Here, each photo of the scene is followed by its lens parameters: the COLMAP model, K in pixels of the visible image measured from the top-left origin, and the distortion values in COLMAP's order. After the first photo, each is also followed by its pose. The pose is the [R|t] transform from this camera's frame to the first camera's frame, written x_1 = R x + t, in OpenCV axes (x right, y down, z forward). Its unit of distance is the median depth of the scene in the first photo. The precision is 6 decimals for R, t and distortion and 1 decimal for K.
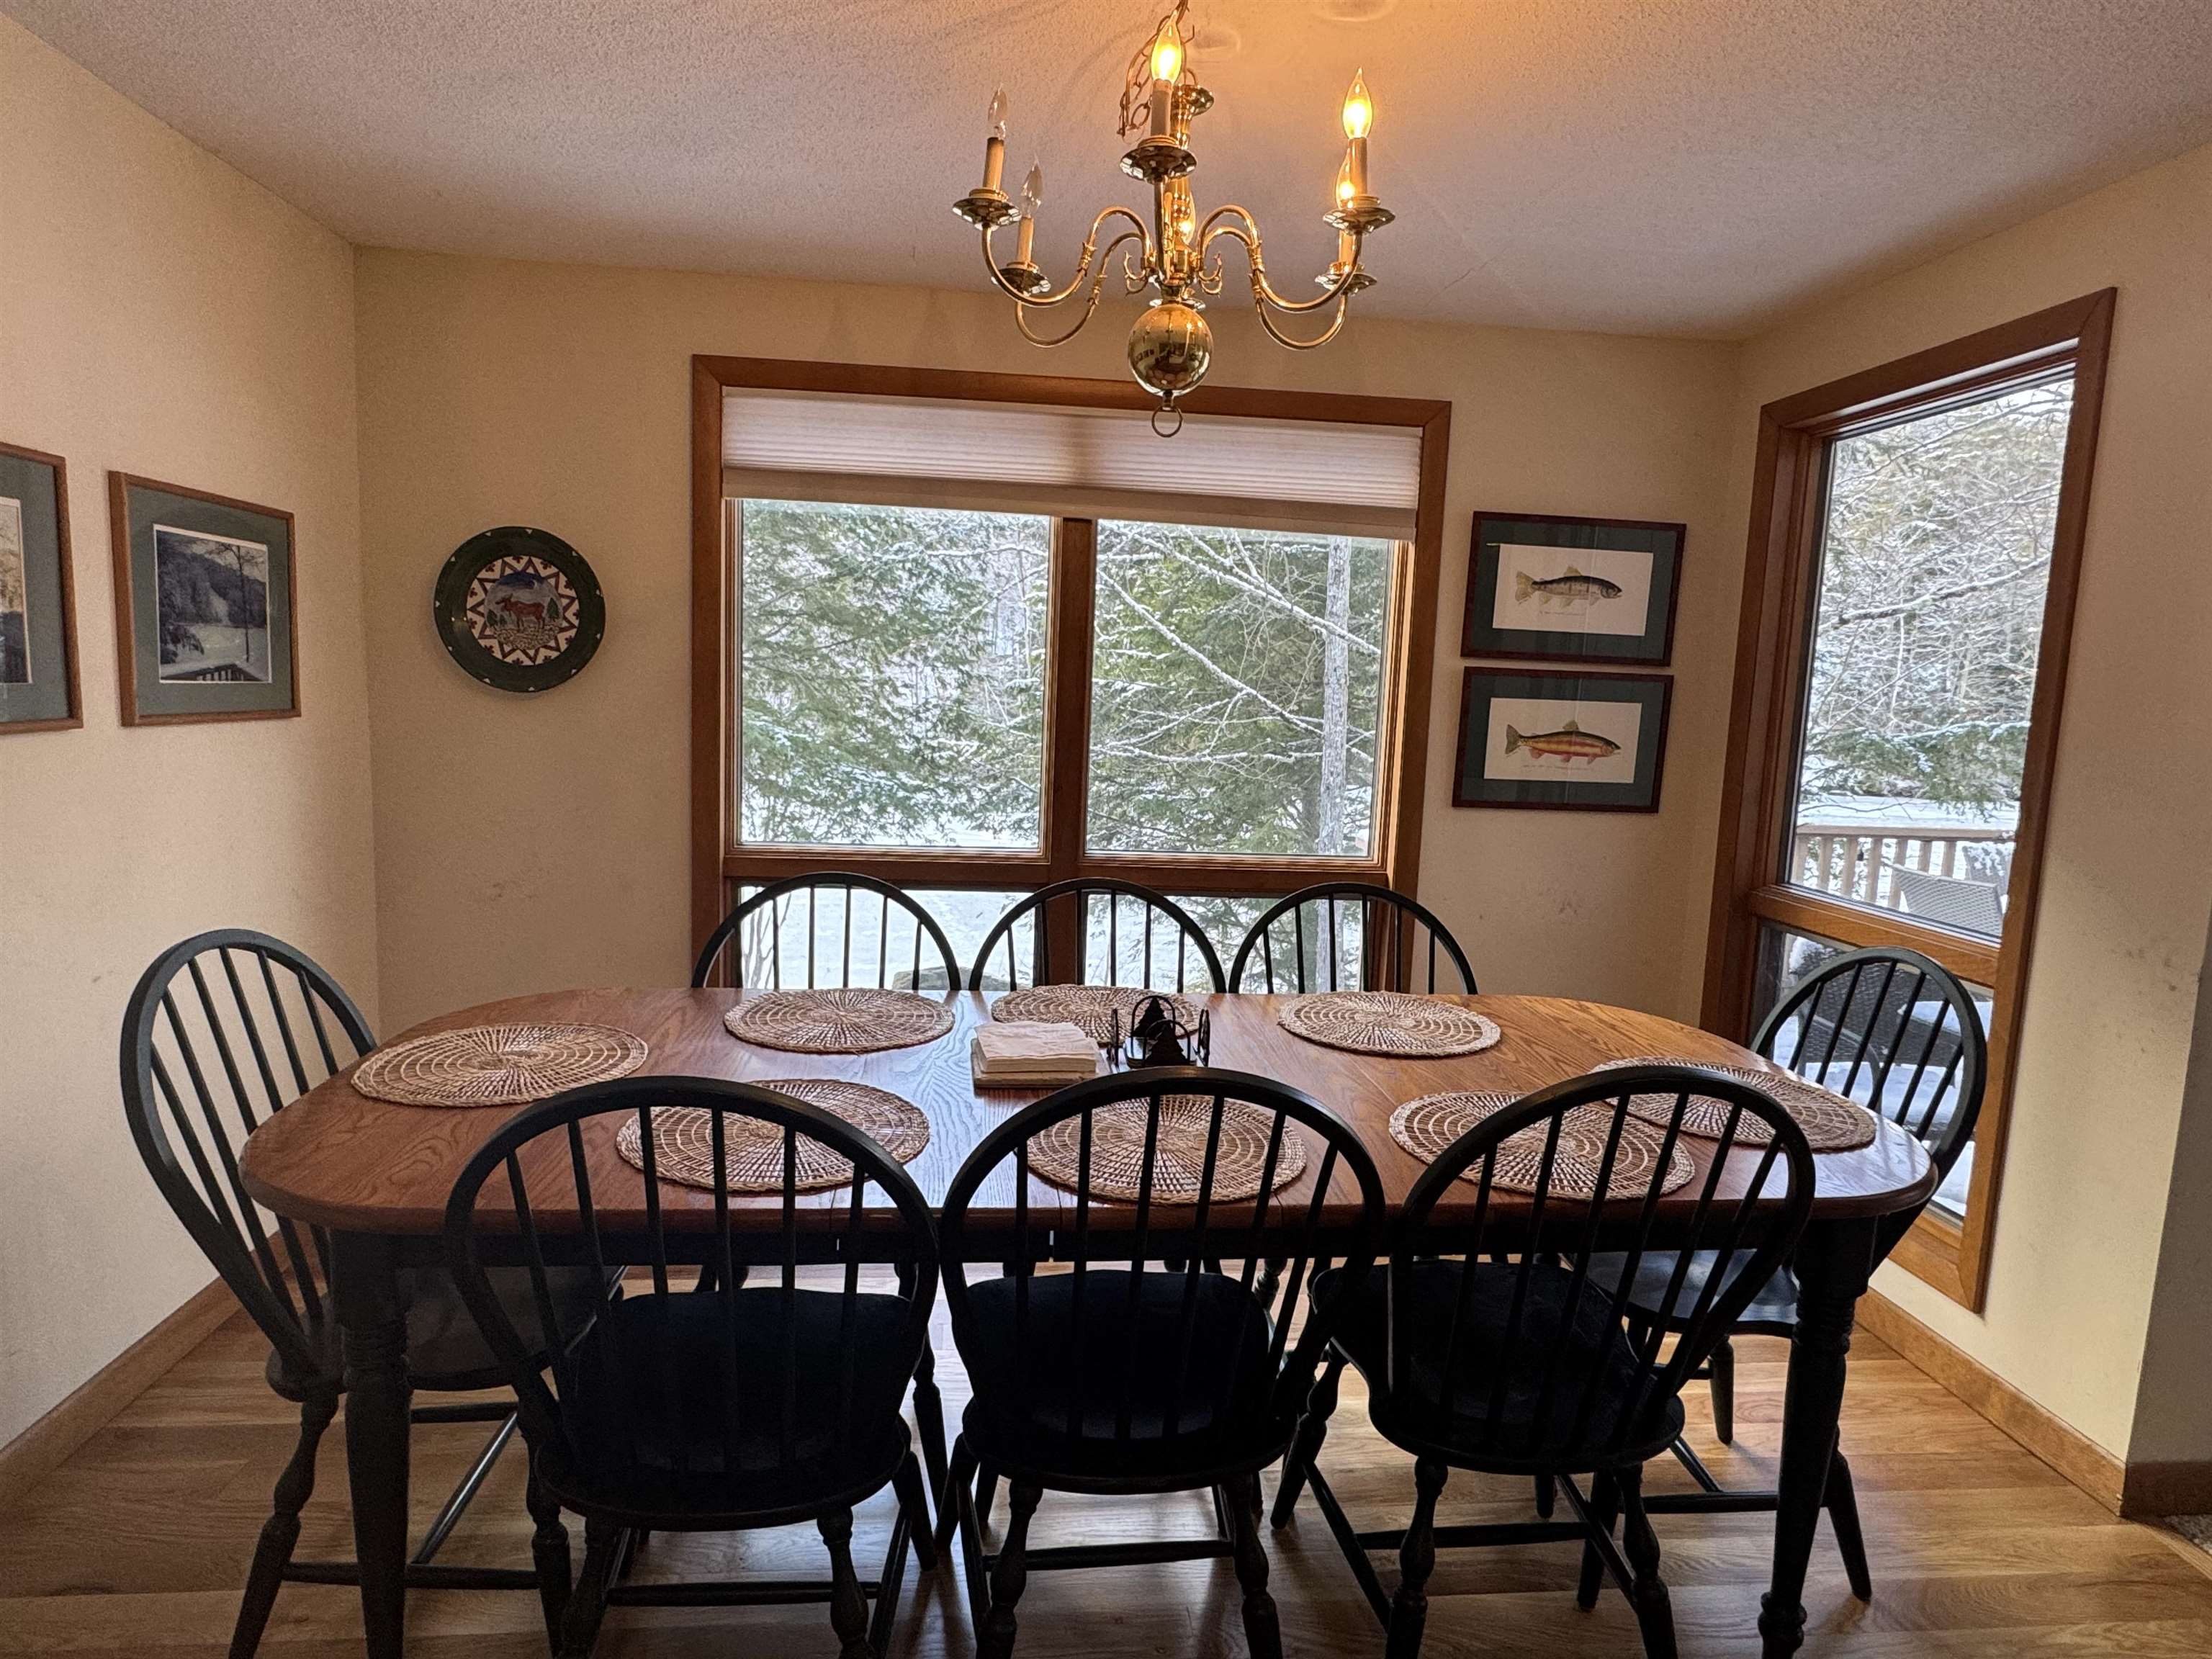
lens RADIAL K [[1247.0, 0, 1102.5], [0, 1247.0, 829.5], [0, 0, 1]] dist [0.000557, 0.000717]
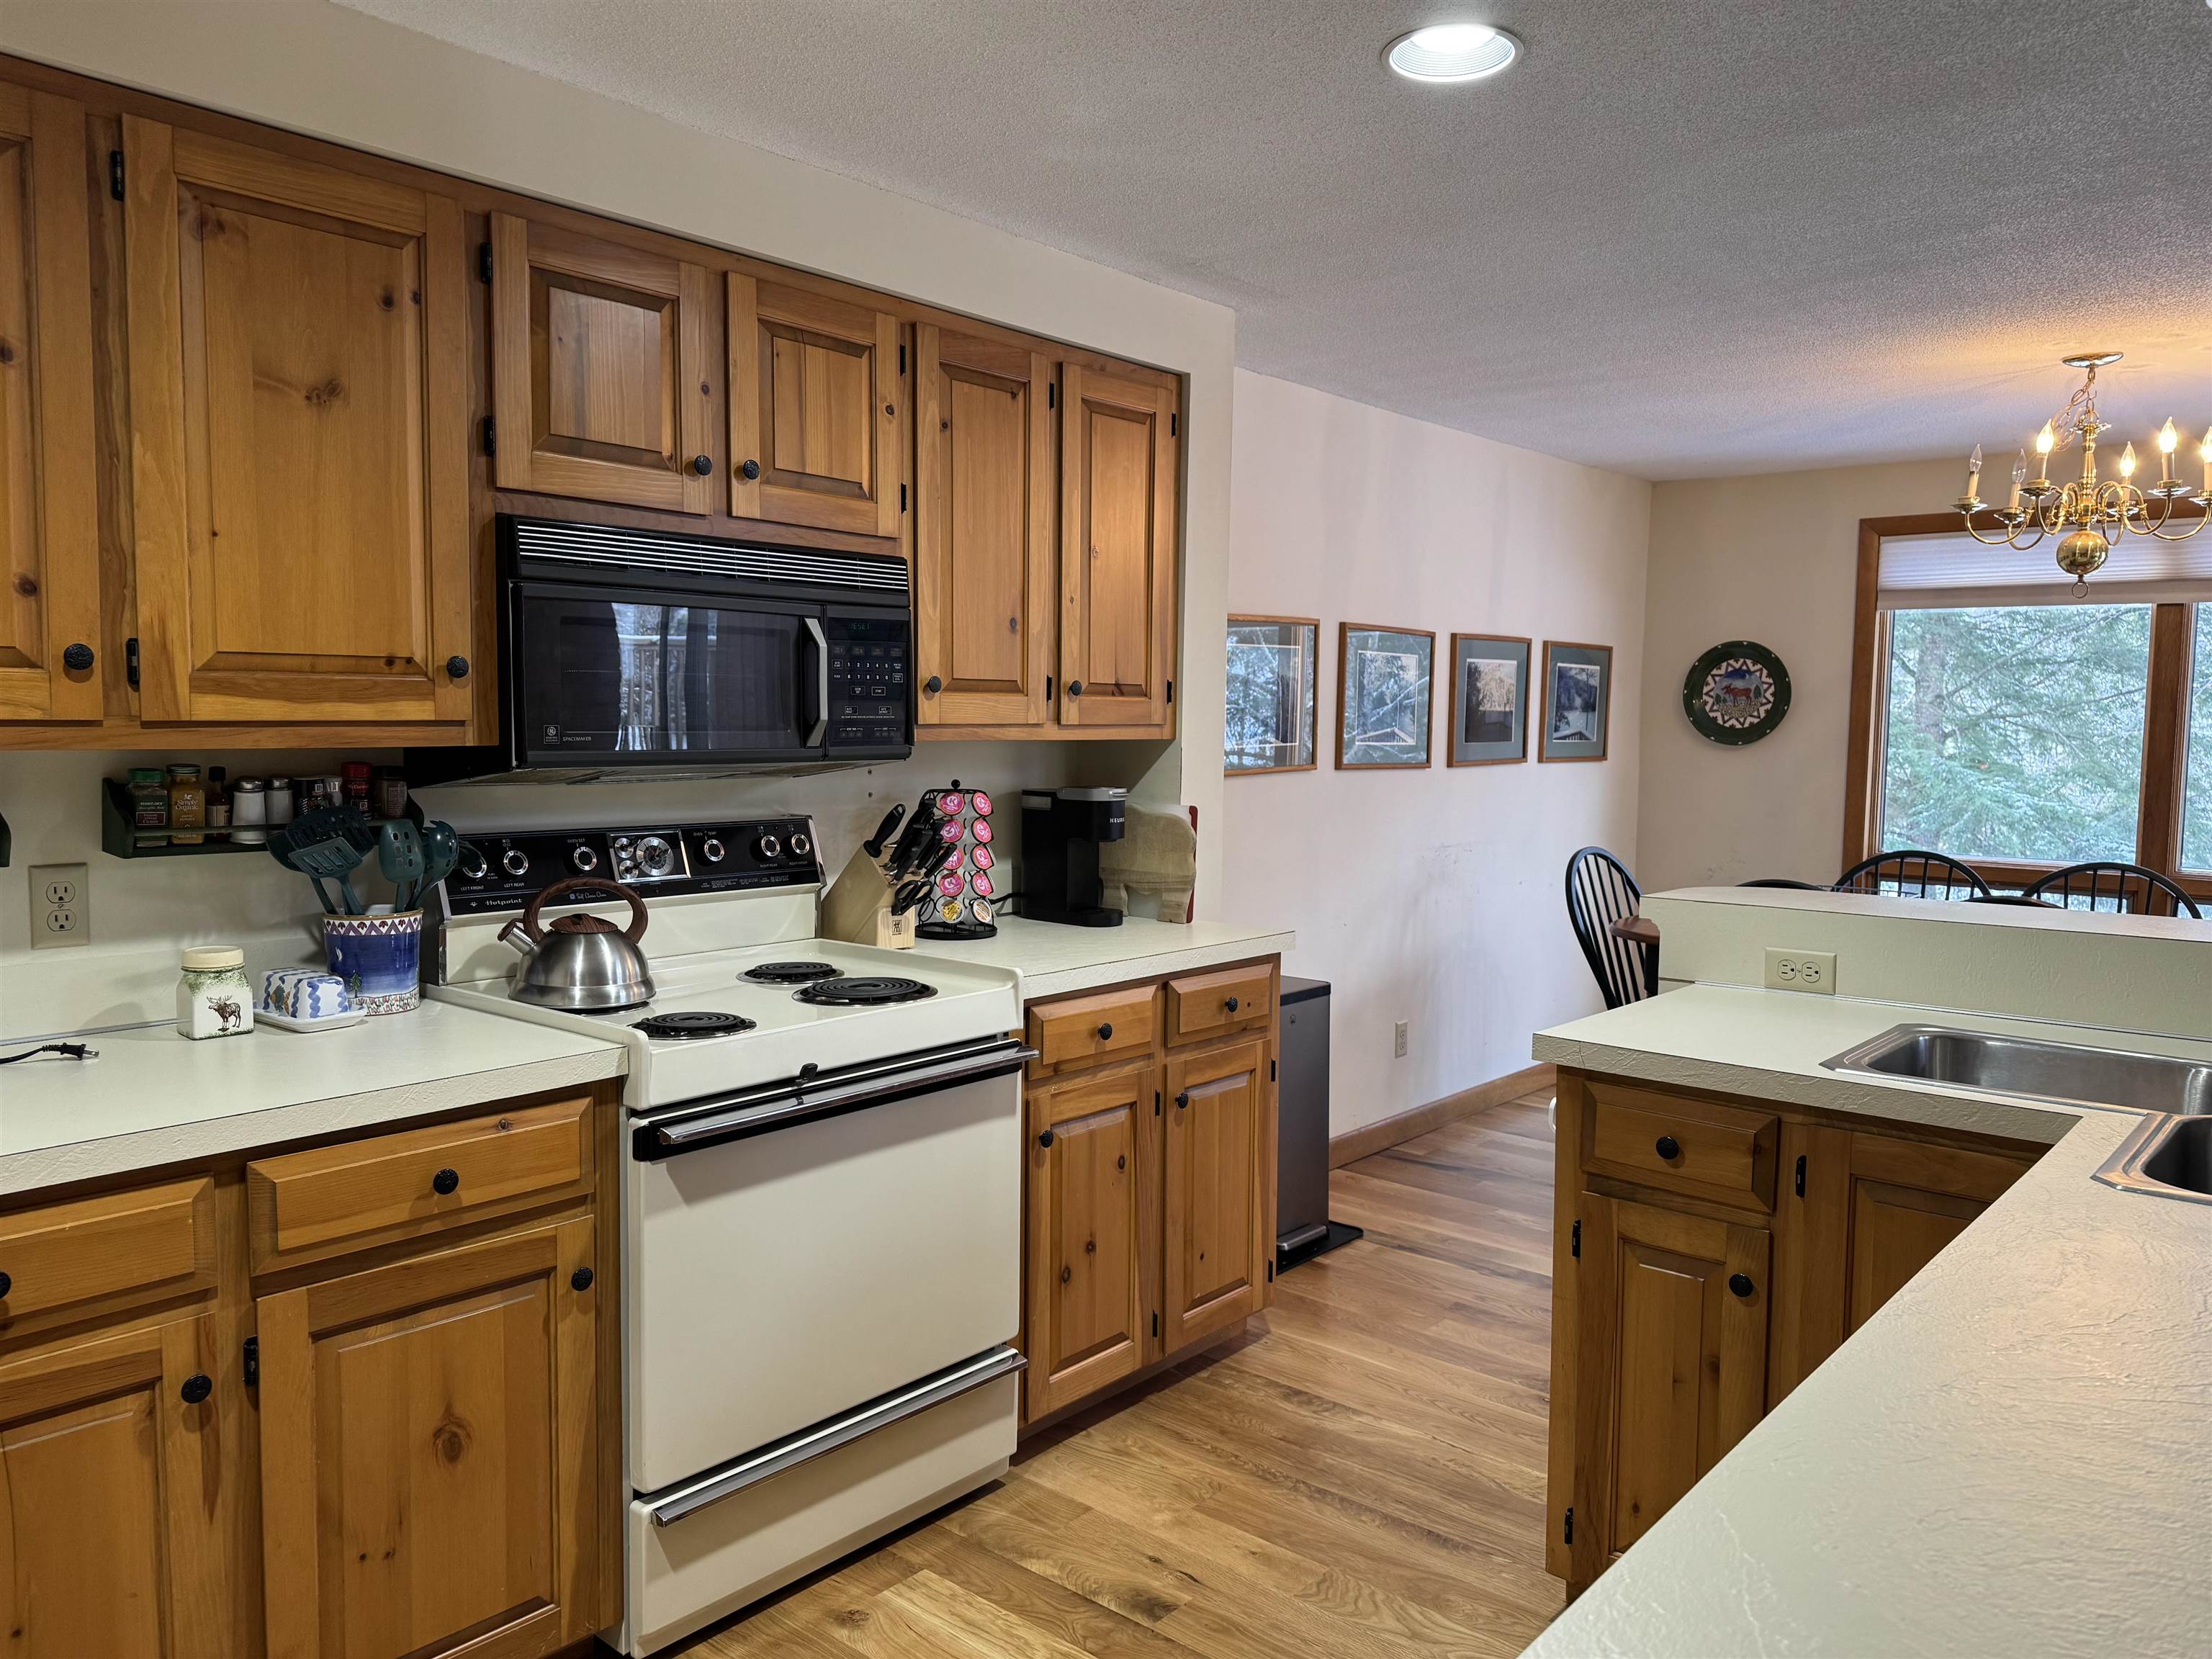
lens RADIAL K [[1554.7, 0, 1083.2], [0, 1554.7, 837.2], [0, 0, 1]] dist [0.048737, -0.052498]
pose [[0.678771, 0.026821, -0.733860, 0.405729], [-0.073101, 0.996837, -0.031181, 0.119803], [0.730702, 0.074811, 0.678585, -0.879217]]
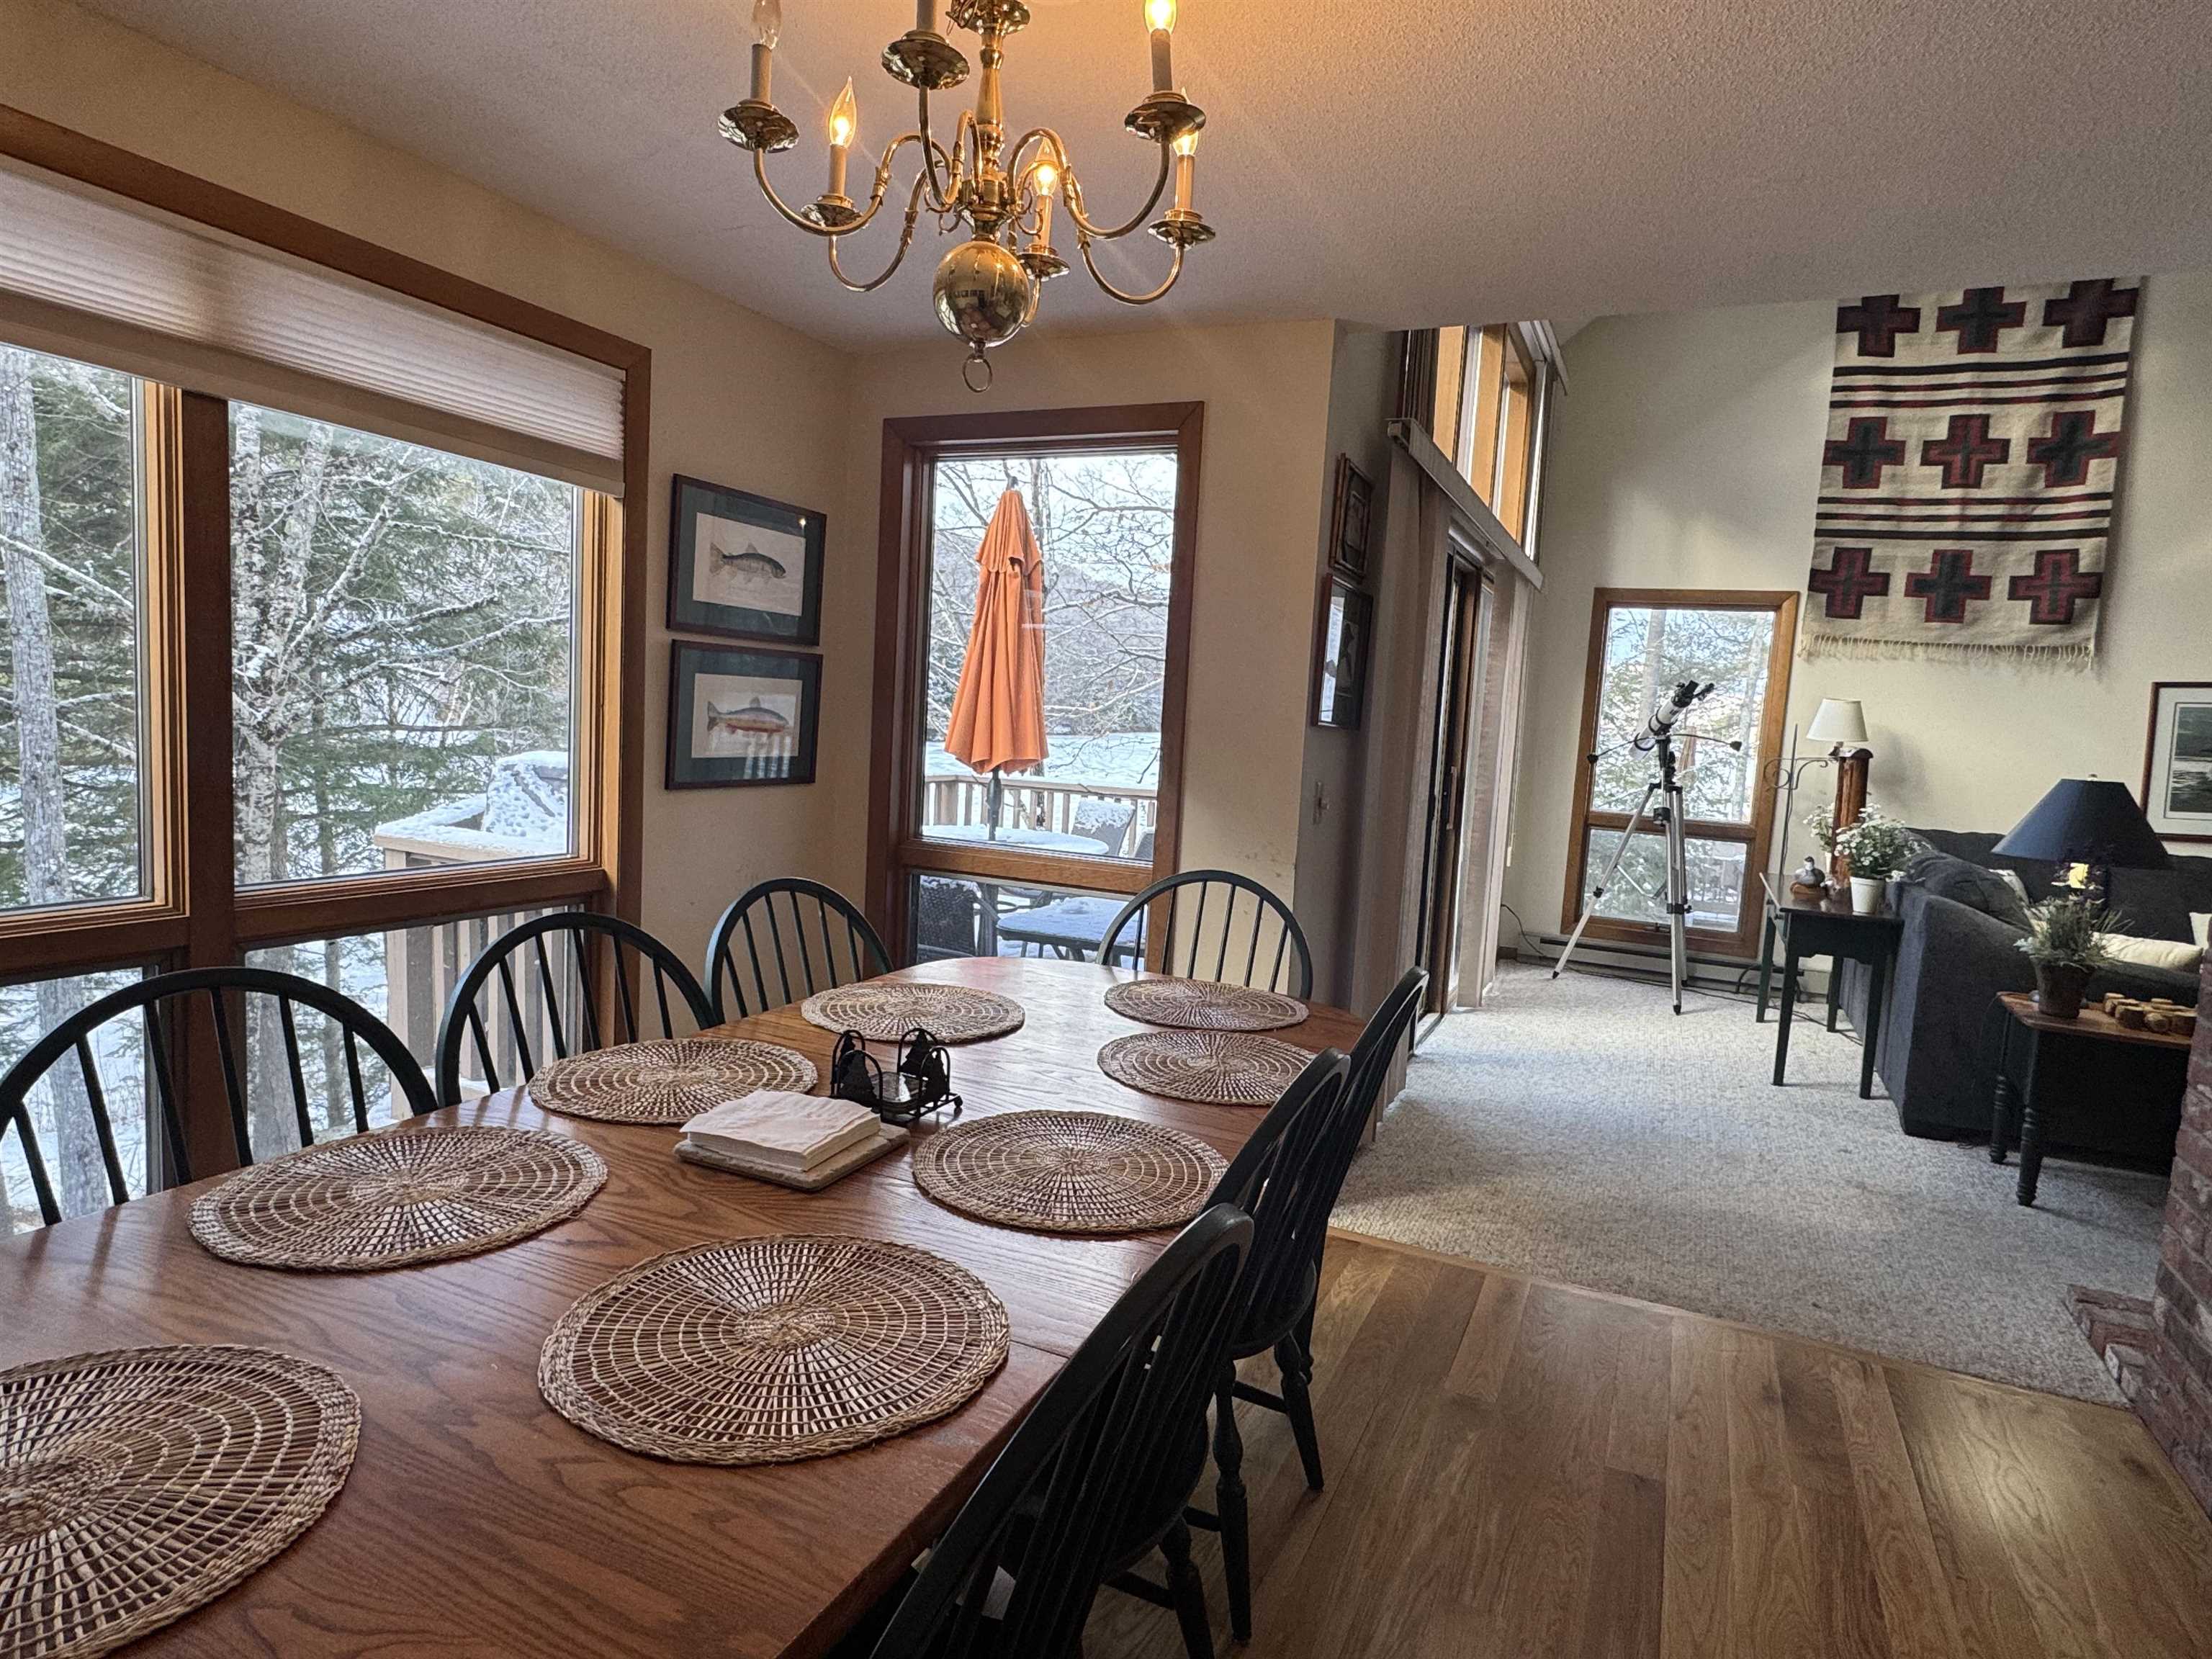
lens RADIAL K [[1247.0, 0, 1108.7], [0, 1247.0, 830.8], [0, 0, 1]] dist [0.000557, 0.000717]
pose [[0.515714, -0.093304, 0.851665, -0.353958], [0.066834, 0.995404, 0.068581, -0.030884], [-0.854150, 0.021552, 0.519580, 0.242466]]
